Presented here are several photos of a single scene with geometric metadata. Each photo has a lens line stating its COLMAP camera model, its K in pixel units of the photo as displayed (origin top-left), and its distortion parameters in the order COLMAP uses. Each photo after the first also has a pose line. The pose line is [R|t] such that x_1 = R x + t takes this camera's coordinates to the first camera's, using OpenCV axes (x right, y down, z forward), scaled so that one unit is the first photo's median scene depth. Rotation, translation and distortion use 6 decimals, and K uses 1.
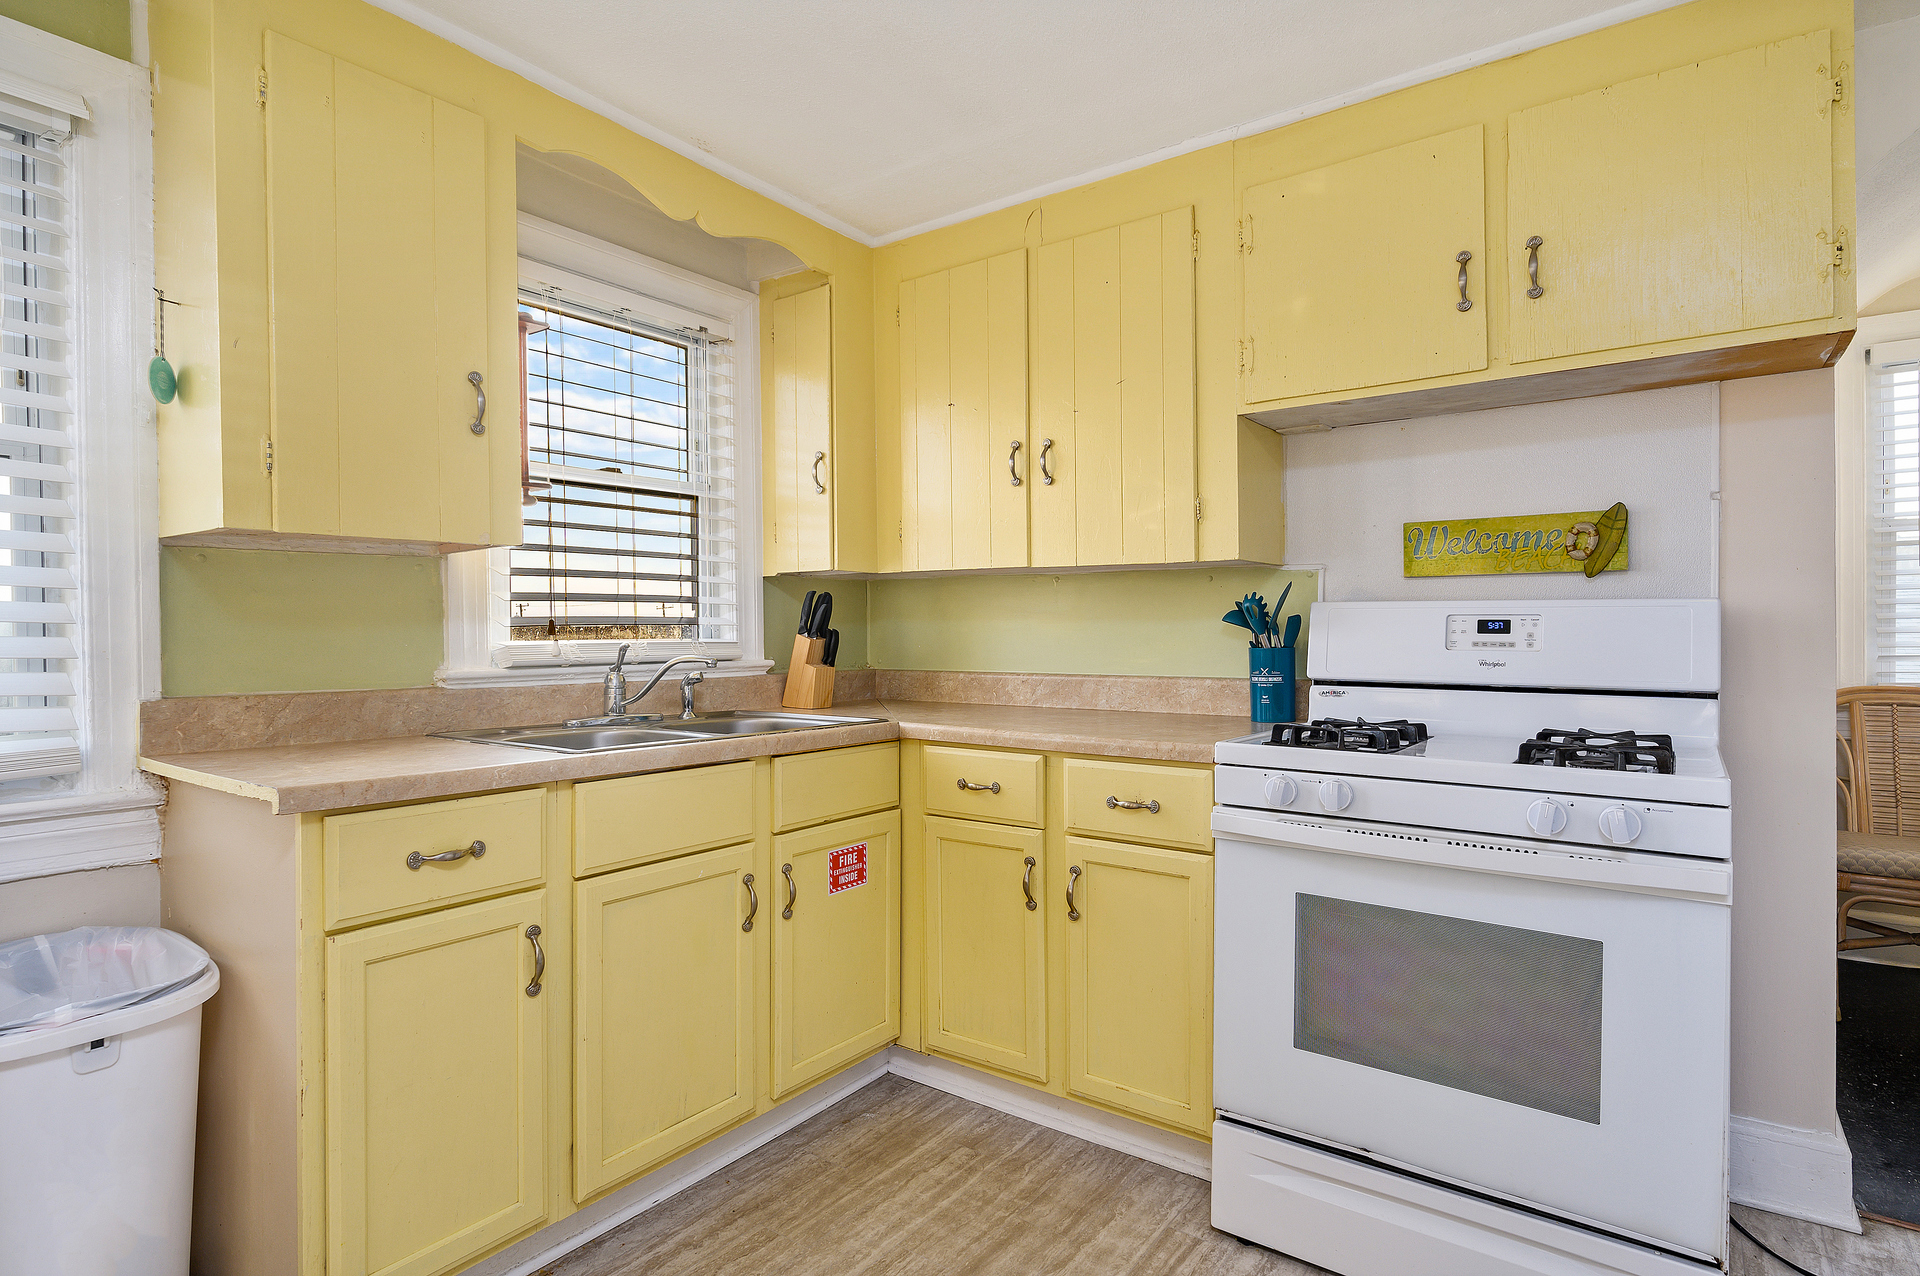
lens RADIAL K [[982.2, 0, 960.0], [0, 982.2, 638.0], [0, 0, 1]] dist [-0.001275, 0.000372]
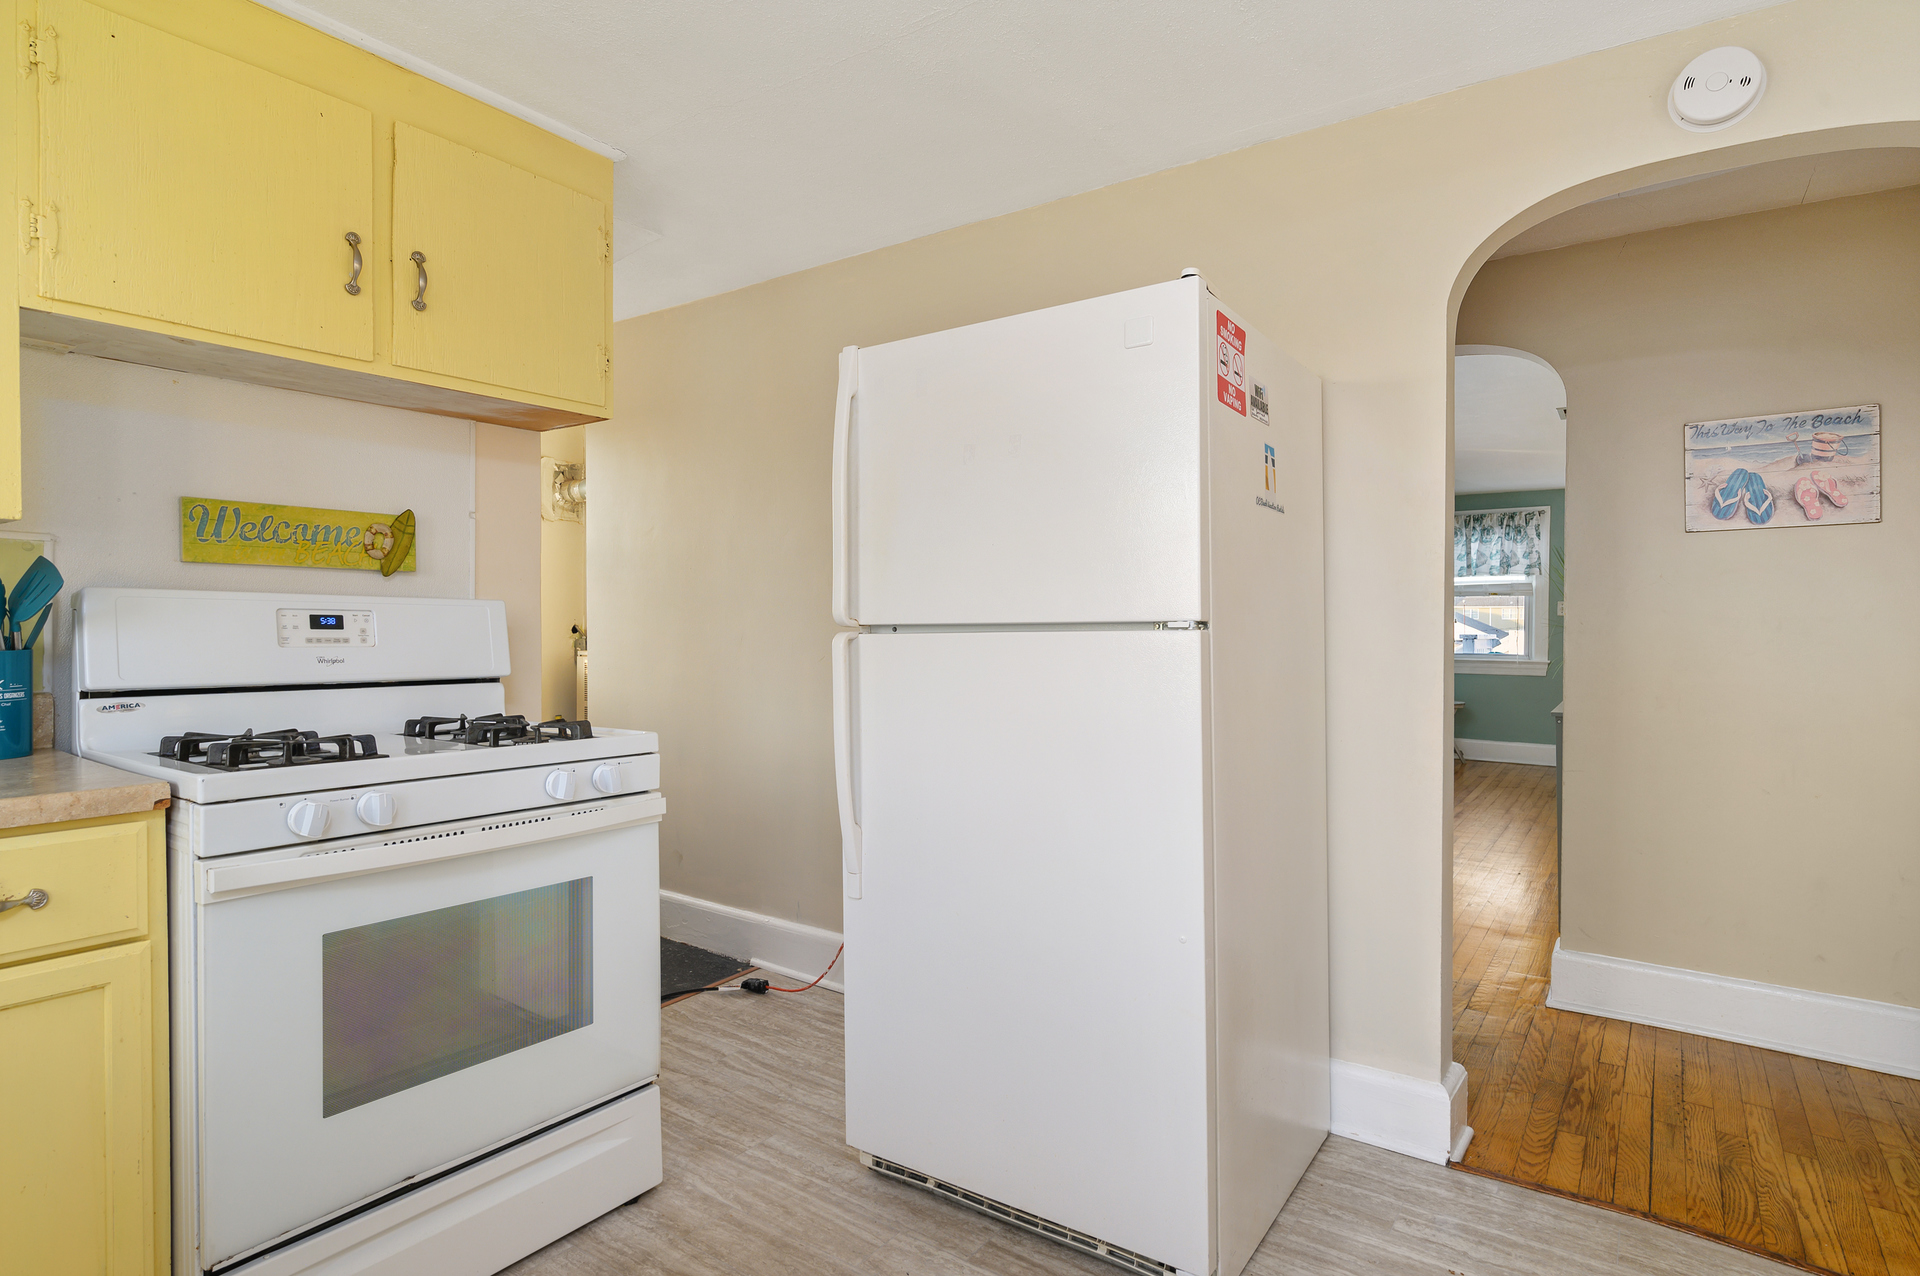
lens RADIAL K [[982.2, 0, 960.0], [0, 982.2, 638.0], [0, 0, 1]] dist [-0.001275, 0.000372]
pose [[0.015994, -0.009363, 0.999828, -0.409983], [0.005636, 0.999941, 0.009274, -0.001335], [-0.999856, 0.005487, 0.016046, 0.362415]]
